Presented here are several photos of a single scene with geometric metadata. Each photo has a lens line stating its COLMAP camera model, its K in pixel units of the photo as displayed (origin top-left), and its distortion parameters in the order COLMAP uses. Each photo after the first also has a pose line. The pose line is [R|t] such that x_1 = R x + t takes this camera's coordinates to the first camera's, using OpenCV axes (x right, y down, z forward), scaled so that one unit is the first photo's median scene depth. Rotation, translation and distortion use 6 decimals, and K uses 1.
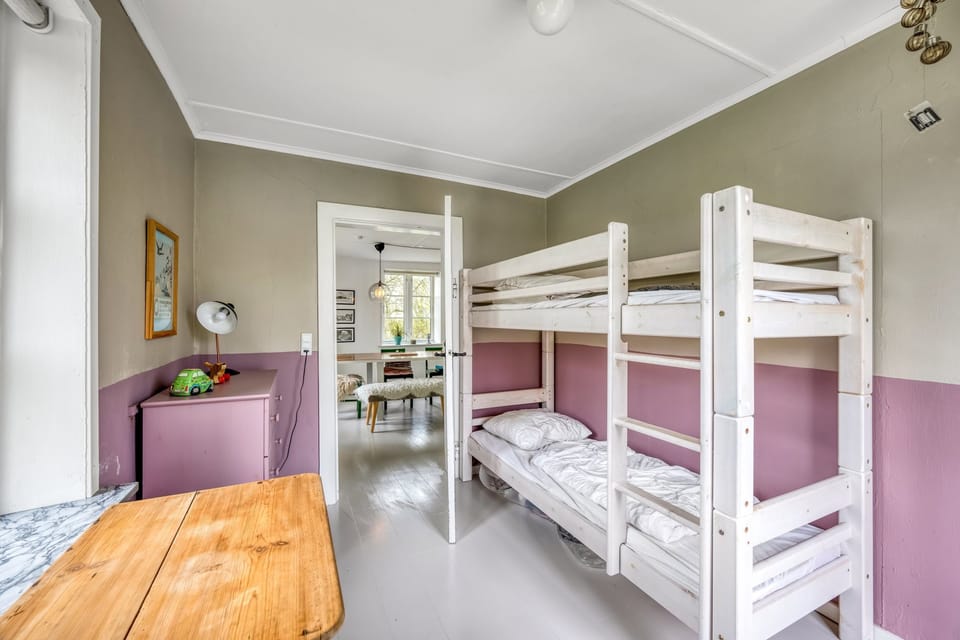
lens RADIAL K [[397.7, 0, 480.6], [0, 397.7, 319.4], [0, 0, 1]] dist [-0.002021, -0.000287]
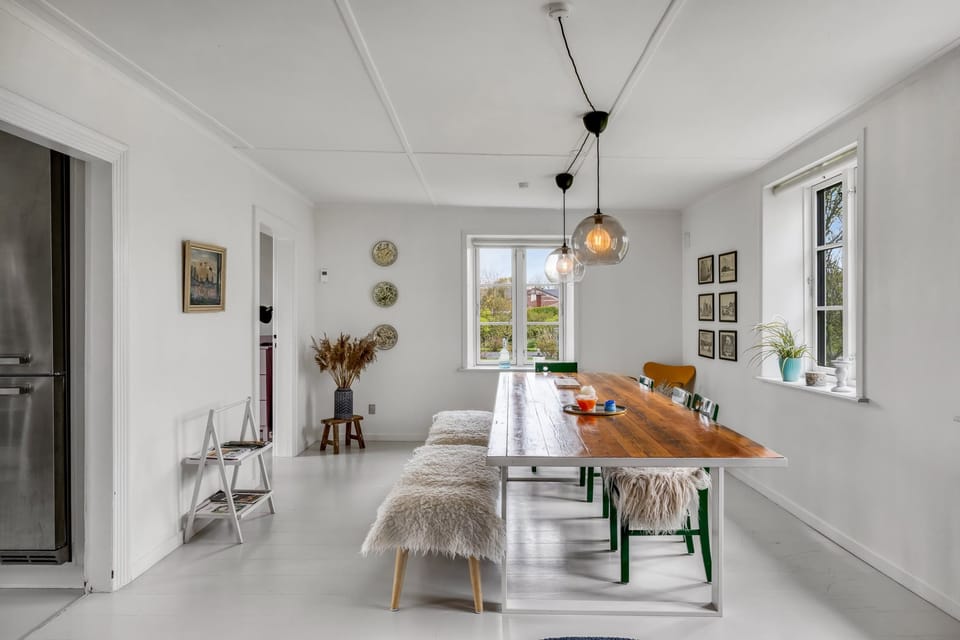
lens RADIAL K [[592.4, 0, 484.8], [0, 592.4, 319.8], [0, 0, 1]] dist [0.003782, 0.000153]
pose [[-0.453176, 0.008029, -0.891385, 0.435616], [0.003554, 0.999968, 0.007201, 0.001383], [0.891414, 0.000095, -0.453190, 1.059319]]
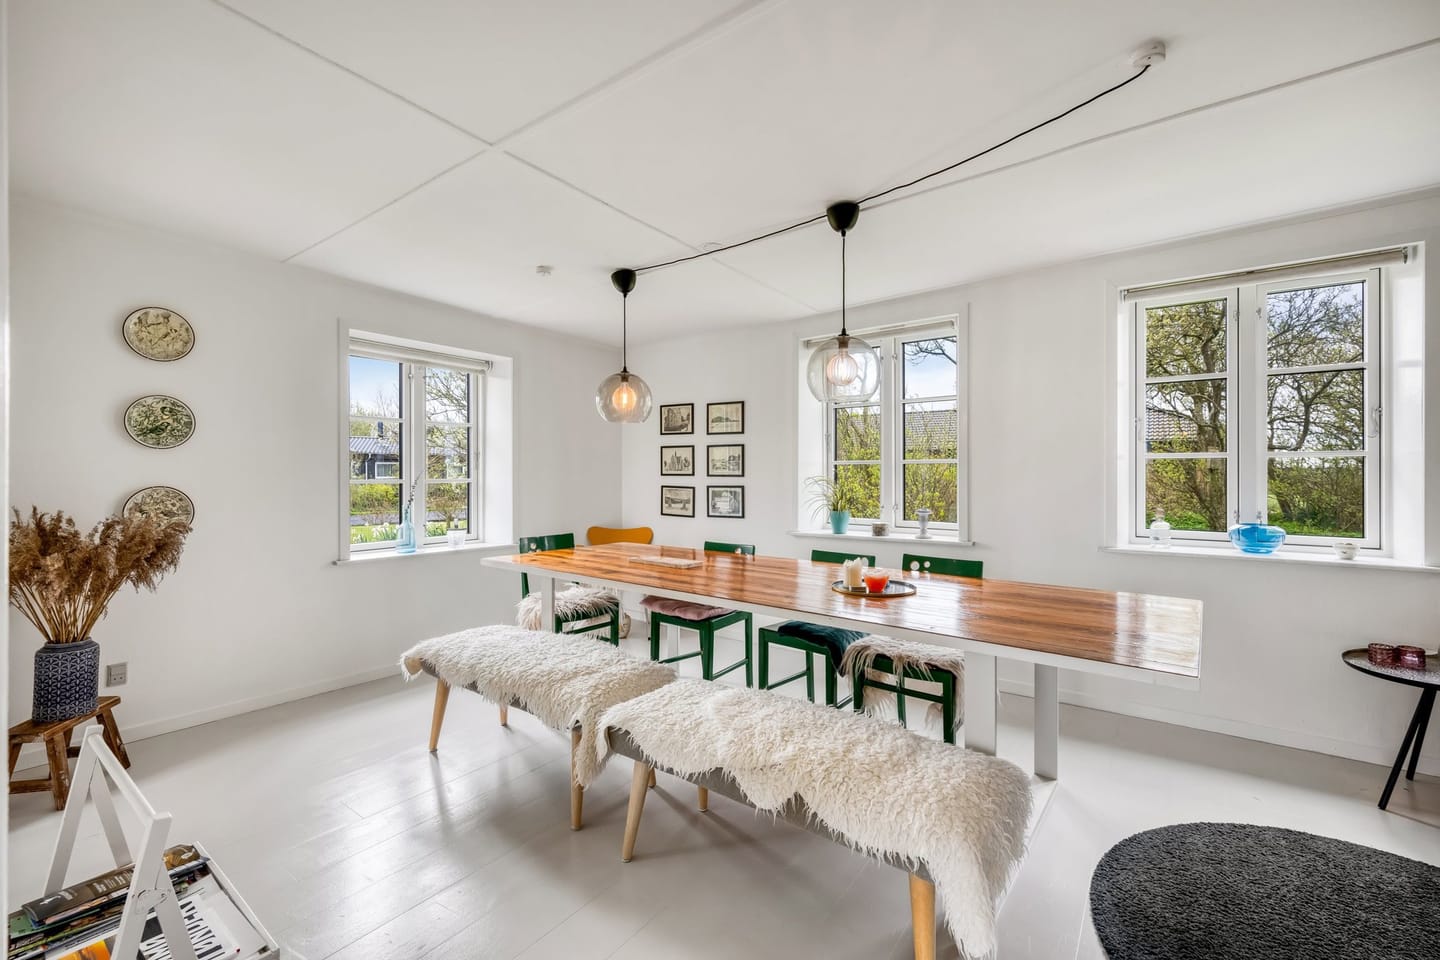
lens RADIAL K [[596.5, 0, 720.6], [0, 596.5, 474.3], [0, 0, 1]] dist [-0.002021, -0.000287]
pose [[0.453960, 0.004396, -0.891011, 0.261537], [0.000567, 0.999986, 0.005223, 0.004184], [0.891022, -0.002876, 0.453951, 0.681922]]
